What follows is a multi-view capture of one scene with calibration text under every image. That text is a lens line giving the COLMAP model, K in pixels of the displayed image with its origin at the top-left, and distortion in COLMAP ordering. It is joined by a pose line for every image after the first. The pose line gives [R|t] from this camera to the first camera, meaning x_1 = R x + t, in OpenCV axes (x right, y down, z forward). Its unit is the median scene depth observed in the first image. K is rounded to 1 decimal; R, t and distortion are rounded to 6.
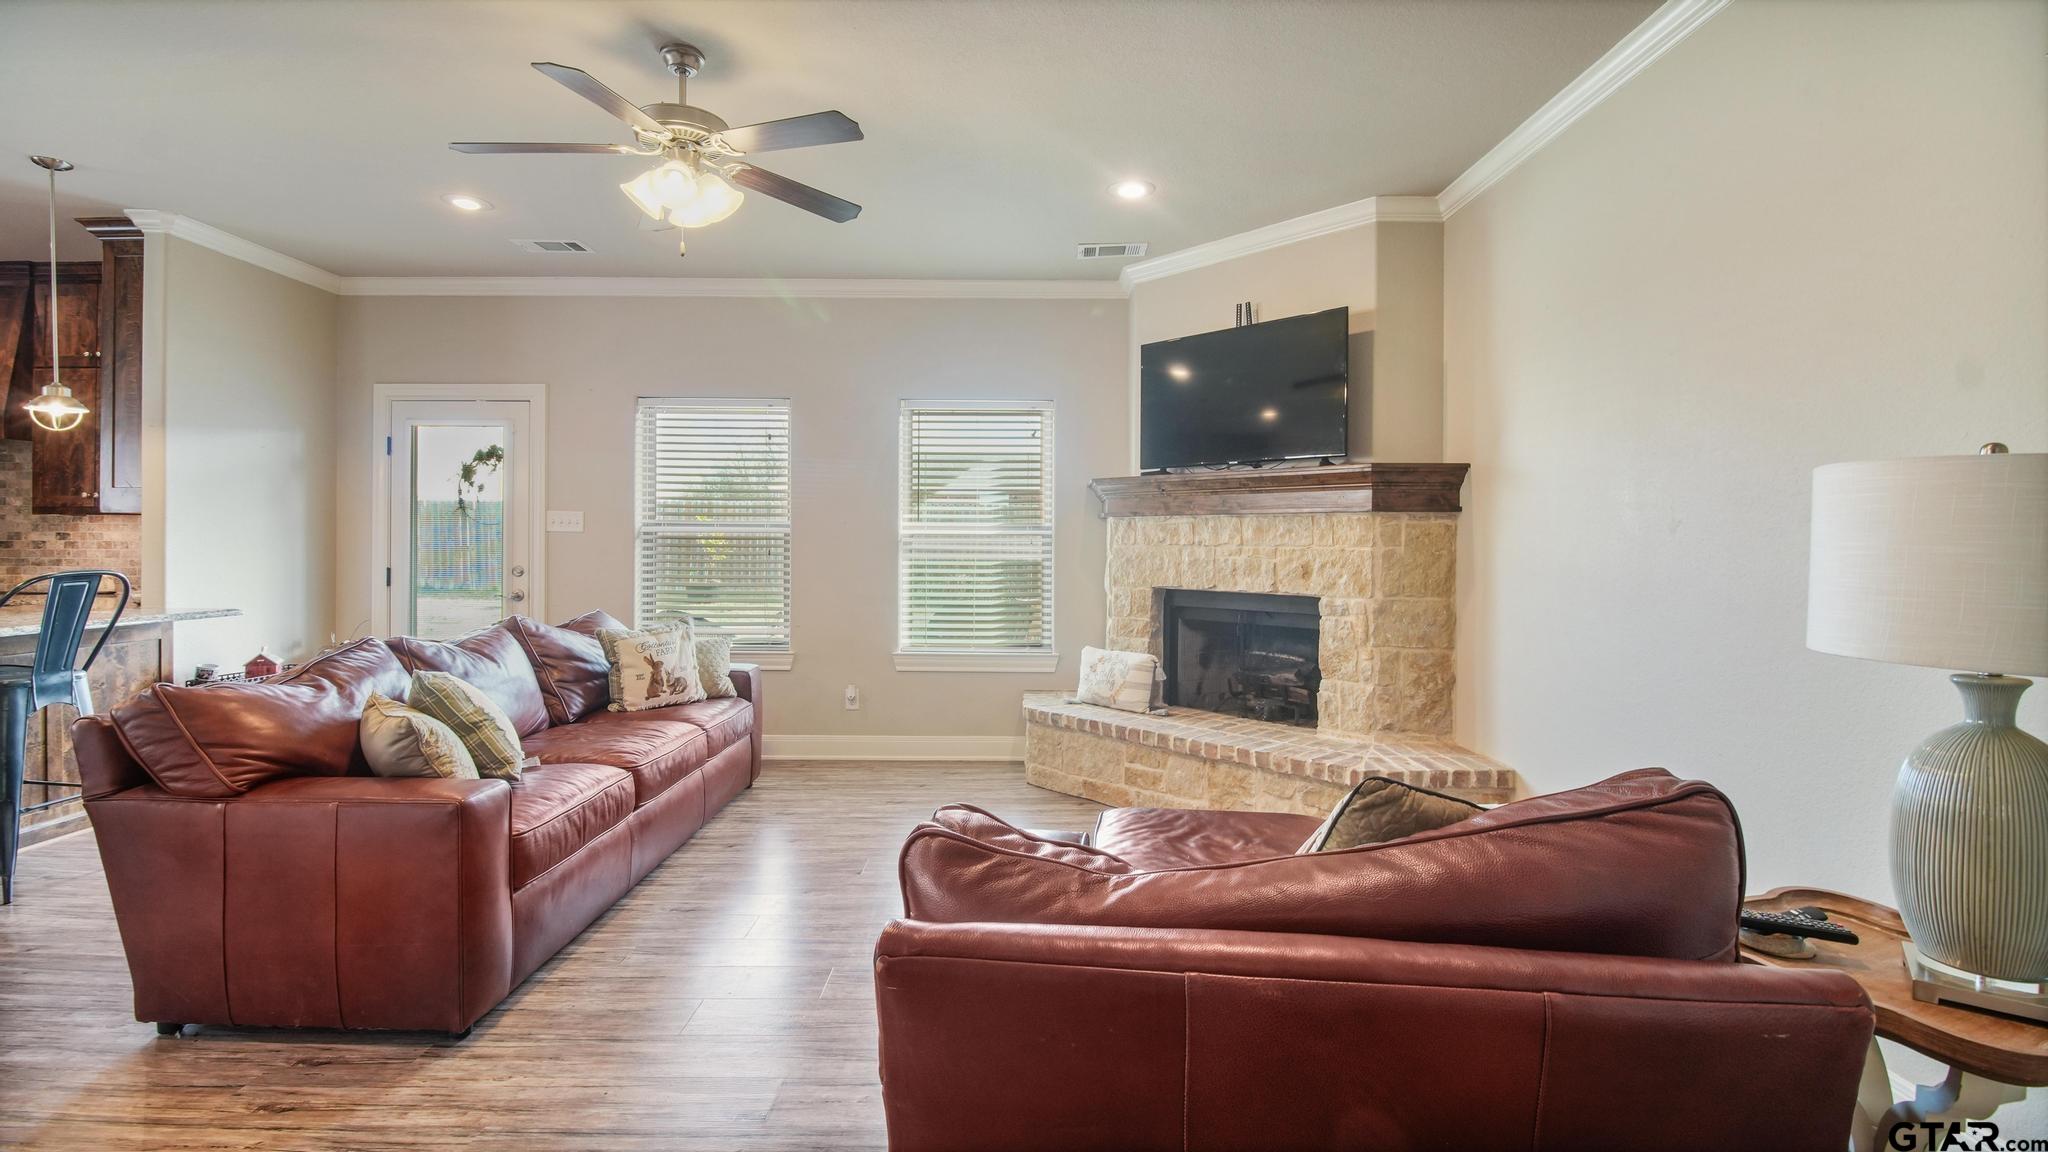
lens RADIAL K [[913.6, 0, 1019.0], [0, 913.6, 548.2], [0, 0, 1]] dist [-0.001033, -0.008792]
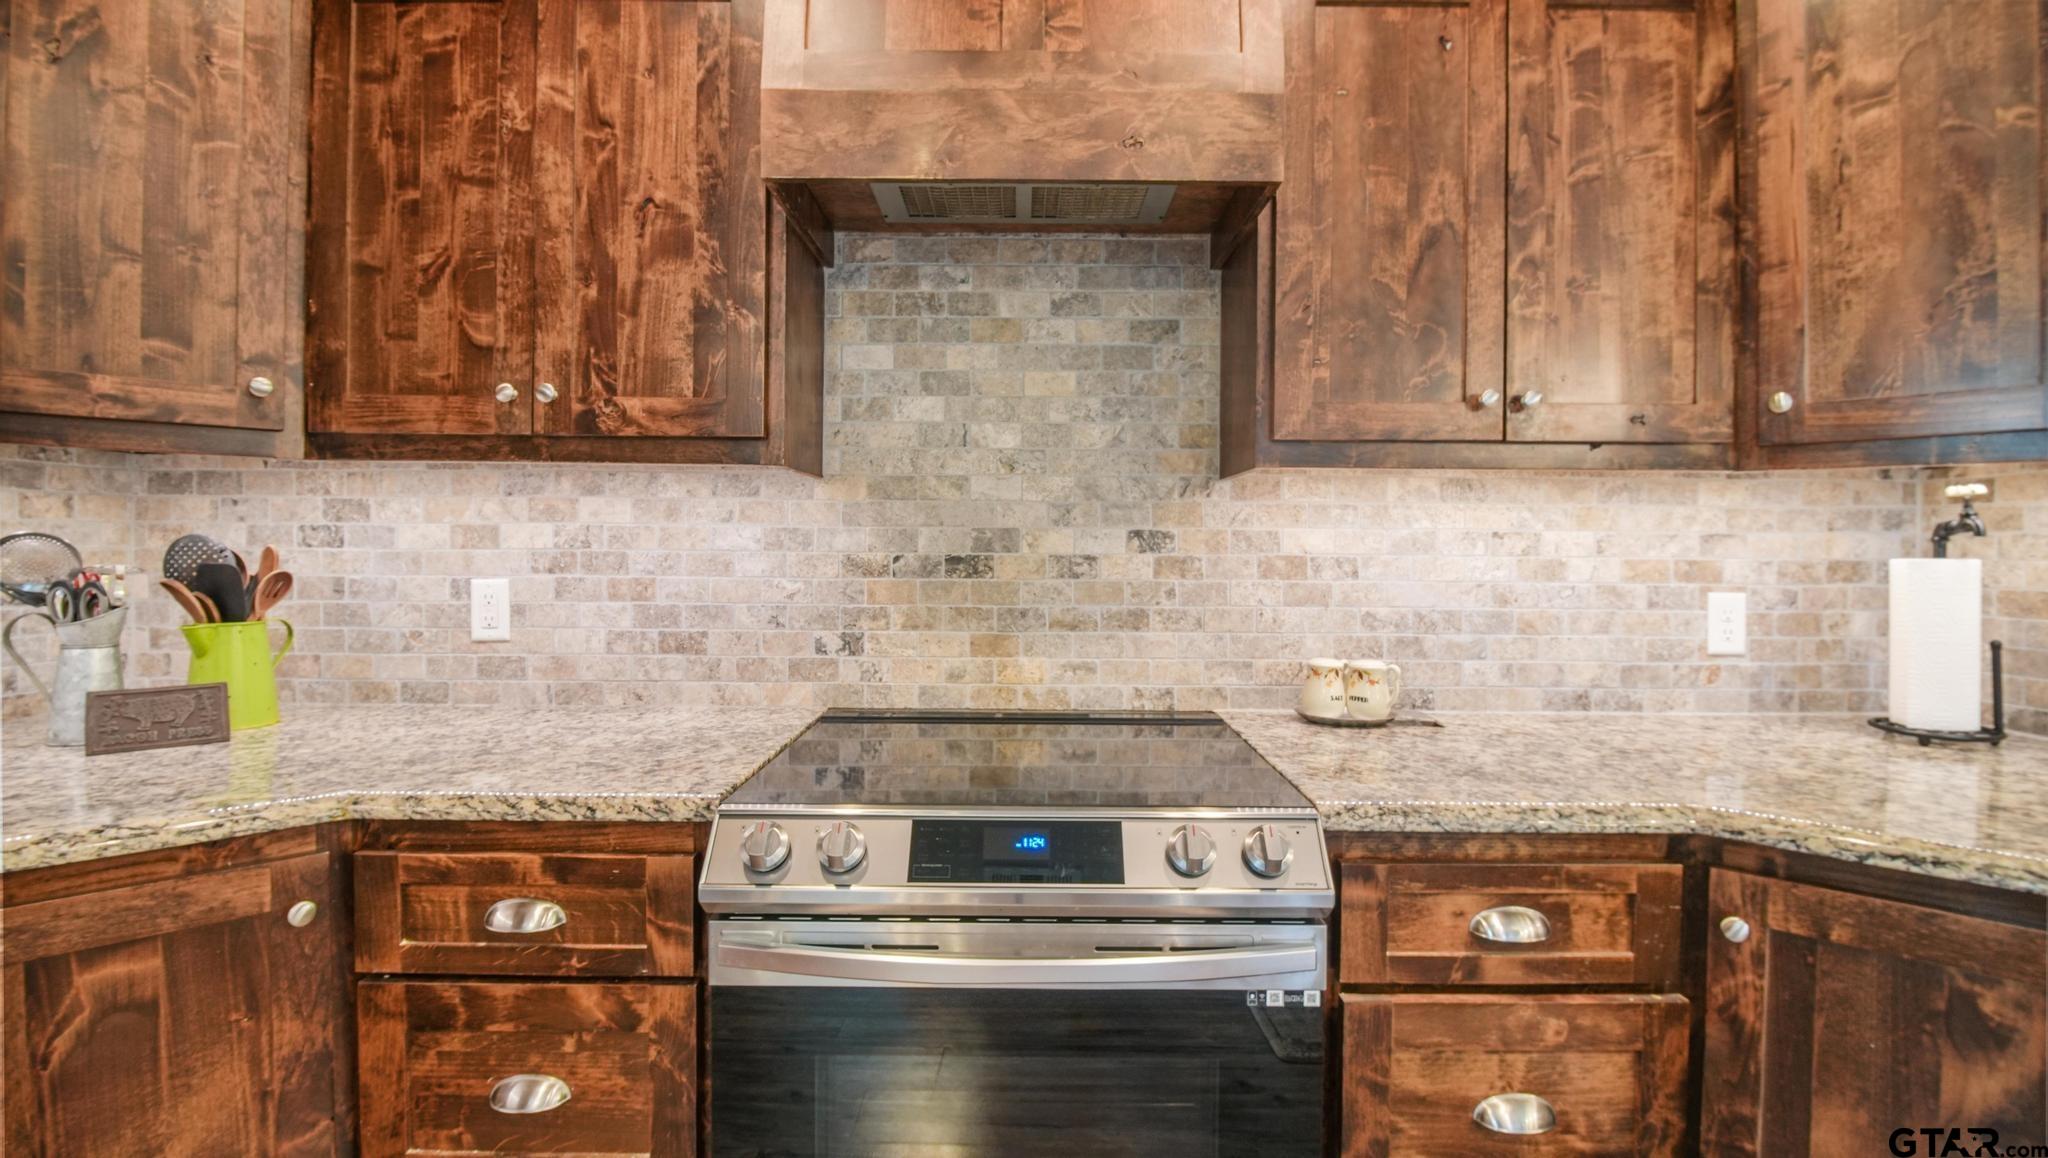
lens RADIAL K [[932.6, 0, 1022.7], [0, 932.6, 563.2], [0, 0, 1]] dist [-0.013115, -0.000062]
pose [[0.999983, -0.000284, 0.005798, -1.178840], [0.000251, 0.999984, 0.005712, -0.007549], [-0.005800, -0.005710, 0.999967, 0.699331]]
